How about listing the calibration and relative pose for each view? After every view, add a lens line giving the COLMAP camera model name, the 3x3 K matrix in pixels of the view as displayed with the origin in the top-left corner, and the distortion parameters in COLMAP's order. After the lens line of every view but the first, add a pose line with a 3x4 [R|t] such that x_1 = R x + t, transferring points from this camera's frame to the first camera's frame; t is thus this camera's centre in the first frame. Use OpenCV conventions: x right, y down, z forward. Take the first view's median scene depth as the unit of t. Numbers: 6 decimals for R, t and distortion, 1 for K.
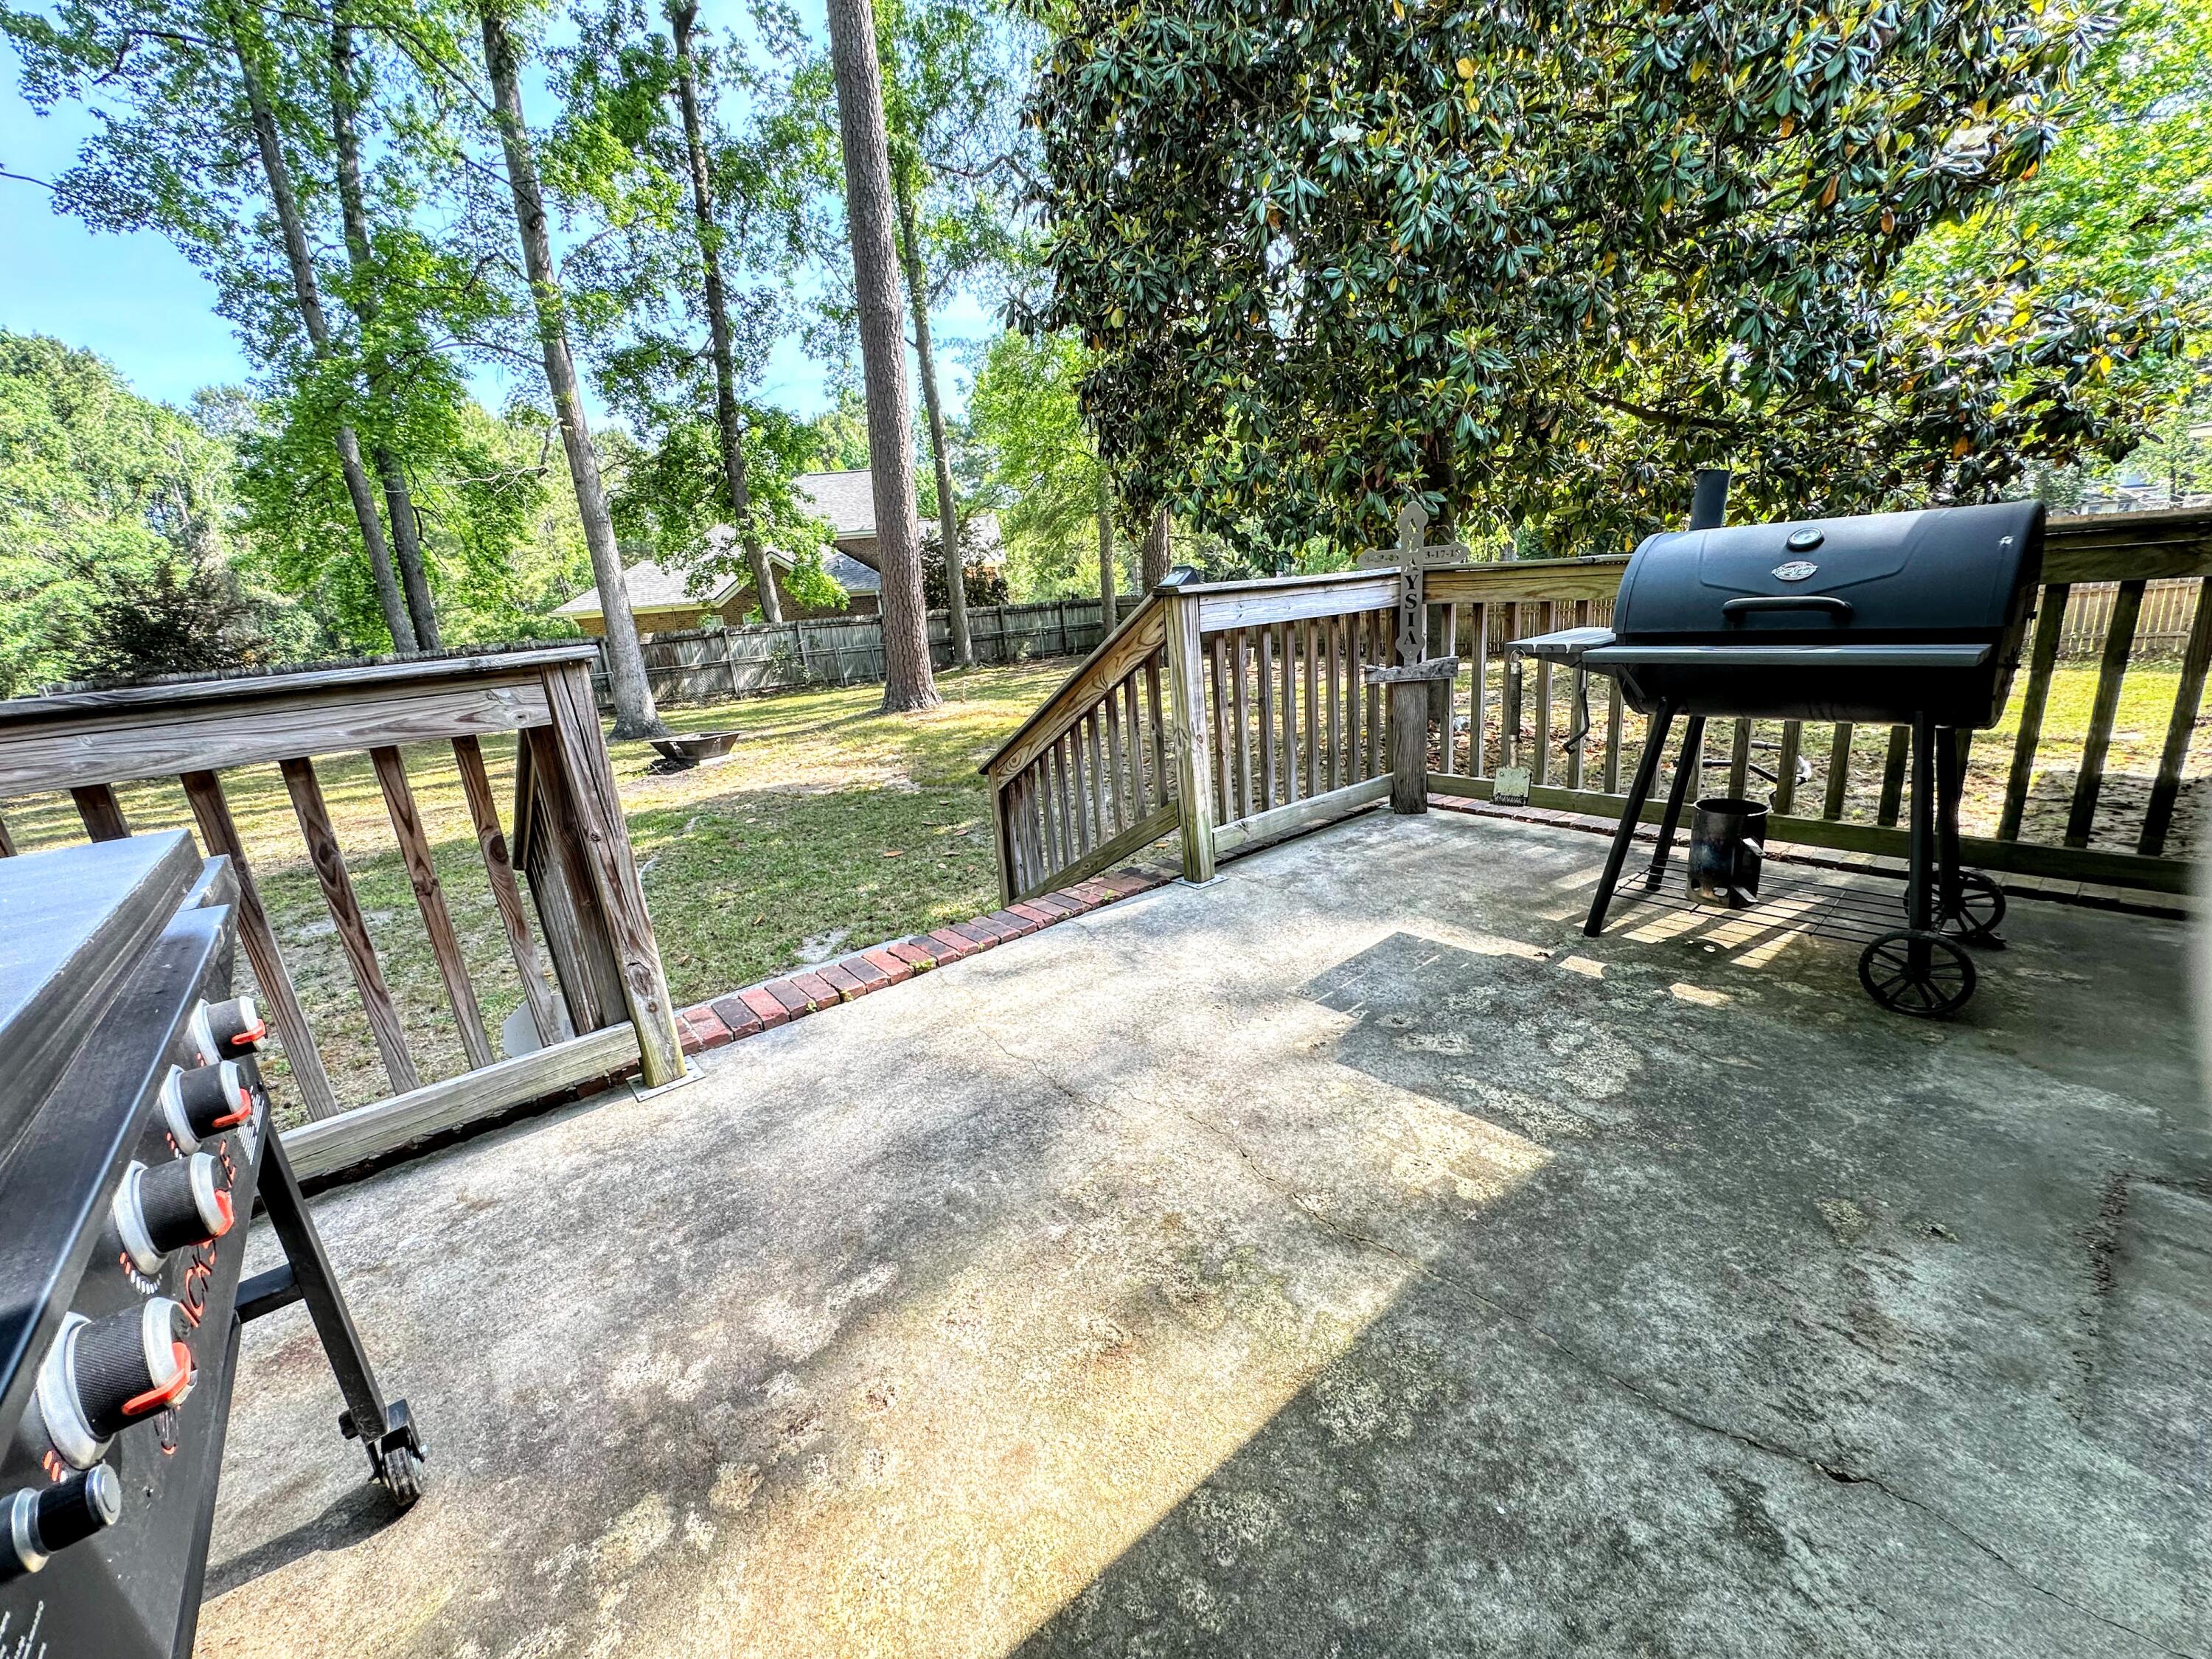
lens RADIAL K [[885.2, 0, 1114.5], [0, 885.2, 837.1], [0, 0, 1]] dist [-0.009782, 0.002009]
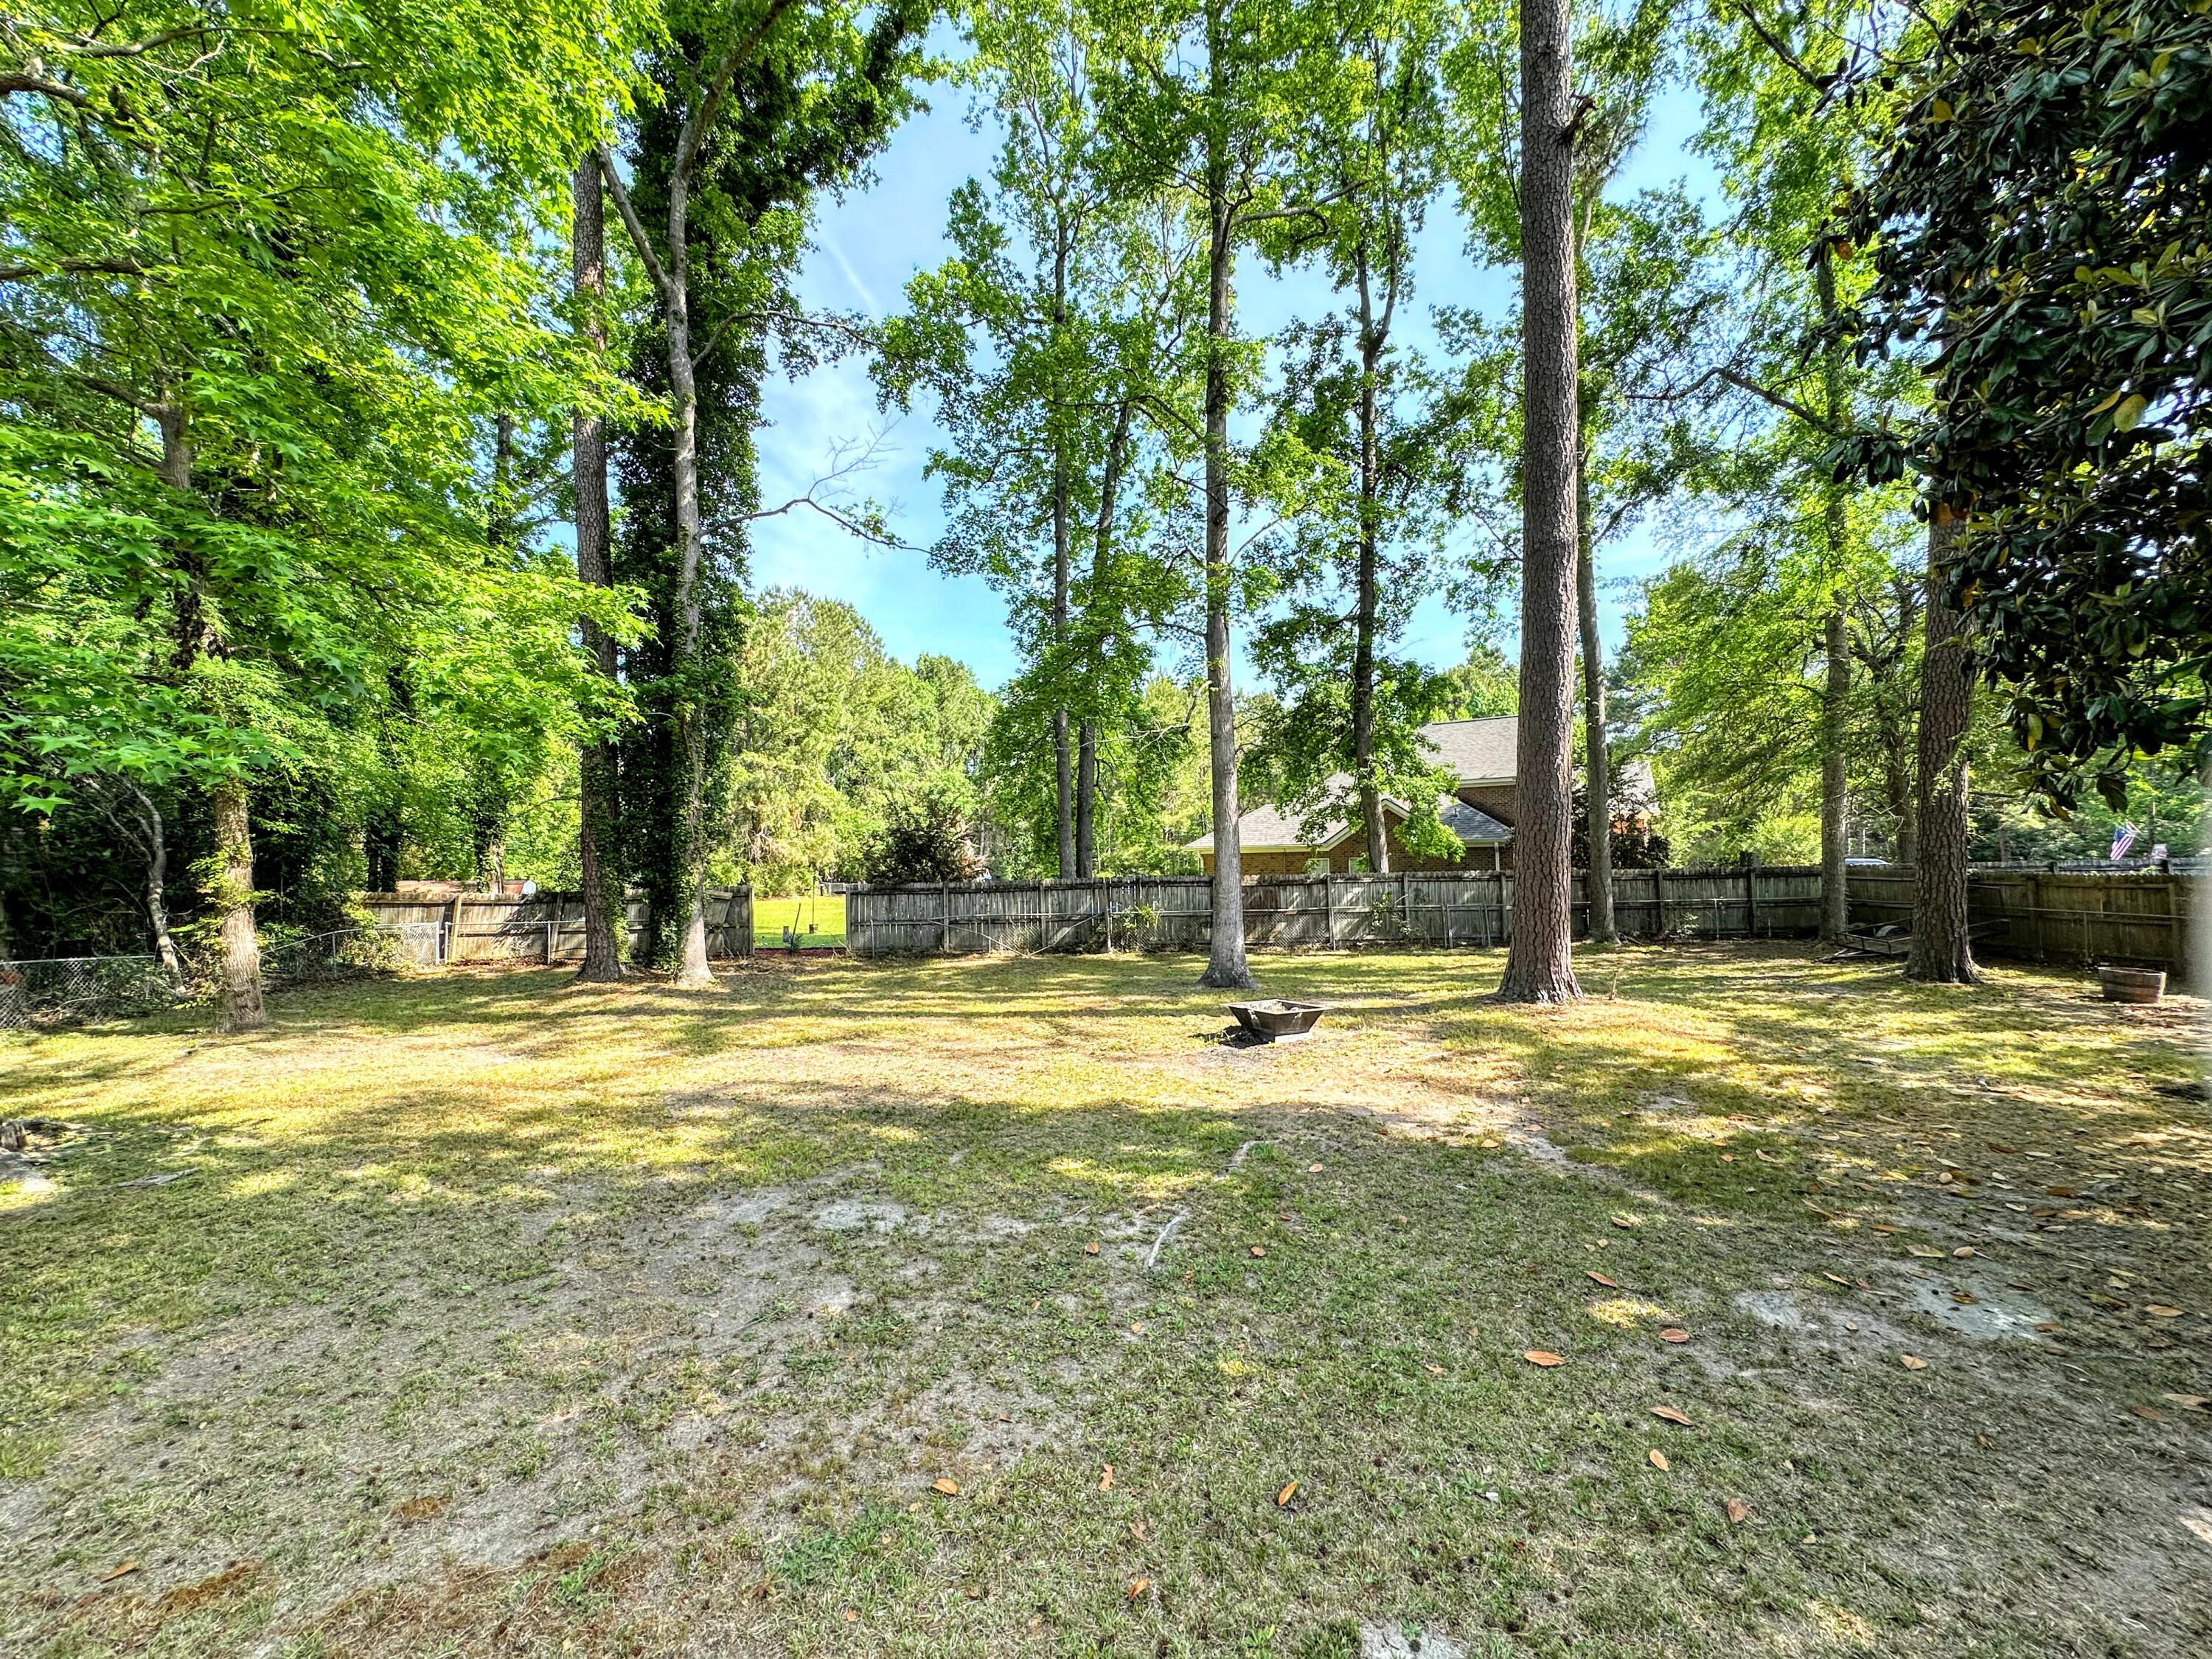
lens RADIAL K [[885.2, 0, 1097.9], [0, 885.2, 829.9], [0, 0, 1]] dist [-0.009782, 0.002009]
pose [[0.785600, 0.039739, -0.617457, -0.044279], [-0.204198, 0.958675, -0.198104, -0.041028], [0.584068, 0.281714, 0.761250, 0.101944]]
